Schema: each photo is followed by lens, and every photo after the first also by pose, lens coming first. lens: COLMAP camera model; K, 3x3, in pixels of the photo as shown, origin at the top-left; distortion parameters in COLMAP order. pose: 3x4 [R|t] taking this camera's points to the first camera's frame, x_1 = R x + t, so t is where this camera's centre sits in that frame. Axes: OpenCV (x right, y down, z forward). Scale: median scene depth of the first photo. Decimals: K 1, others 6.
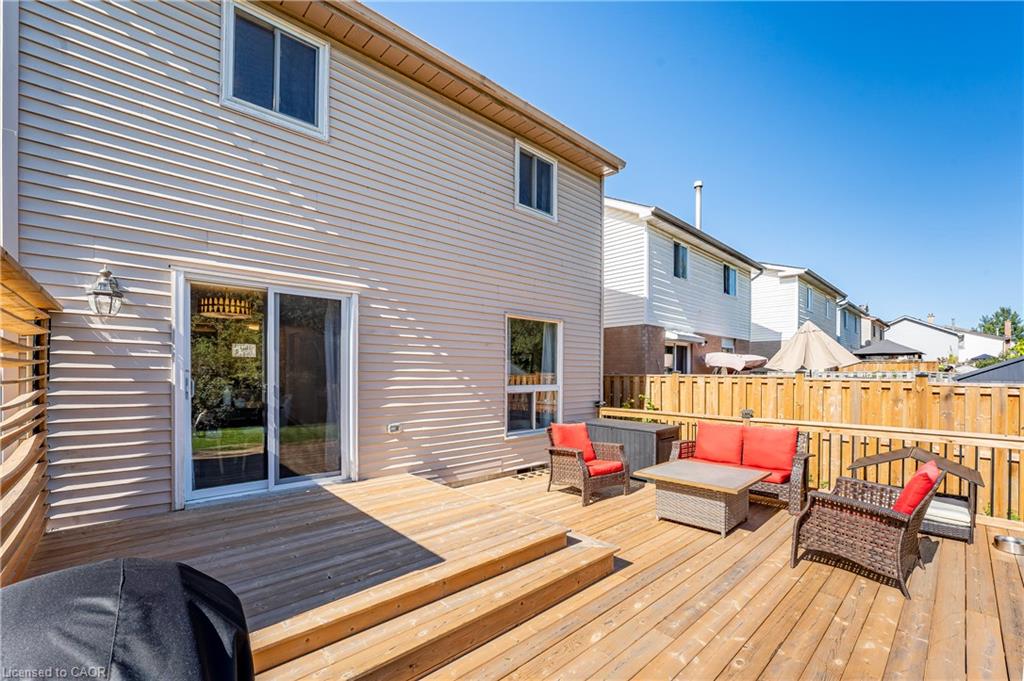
lens RADIAL K [[419.5, 0, 501.1], [0, 419.5, 369.0], [0, 0, 1]] dist [-0.022215, 0.005283]
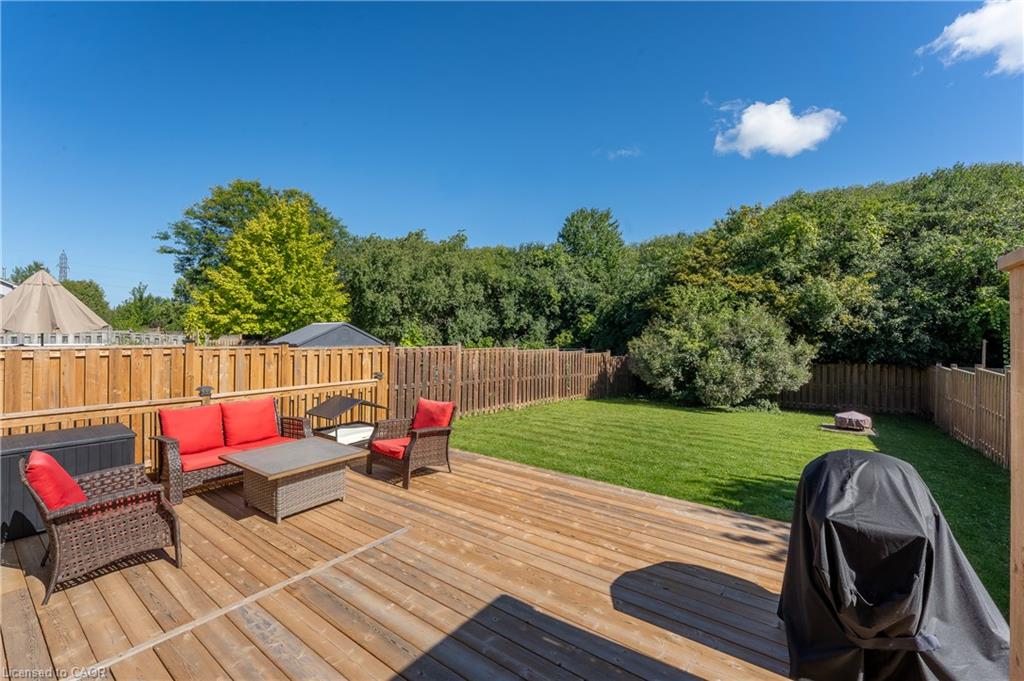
lens RADIAL K [[419.5, 0, 540.6], [0, 419.5, 338.4], [0, 0, 1]] dist [-0.022215, 0.005283]
pose [[-0.214407, -0.018951, 0.976561, -0.709111], [-0.017254, 0.999729, 0.015612, -0.052165], [-0.976592, -0.013502, -0.214676, 0.824448]]
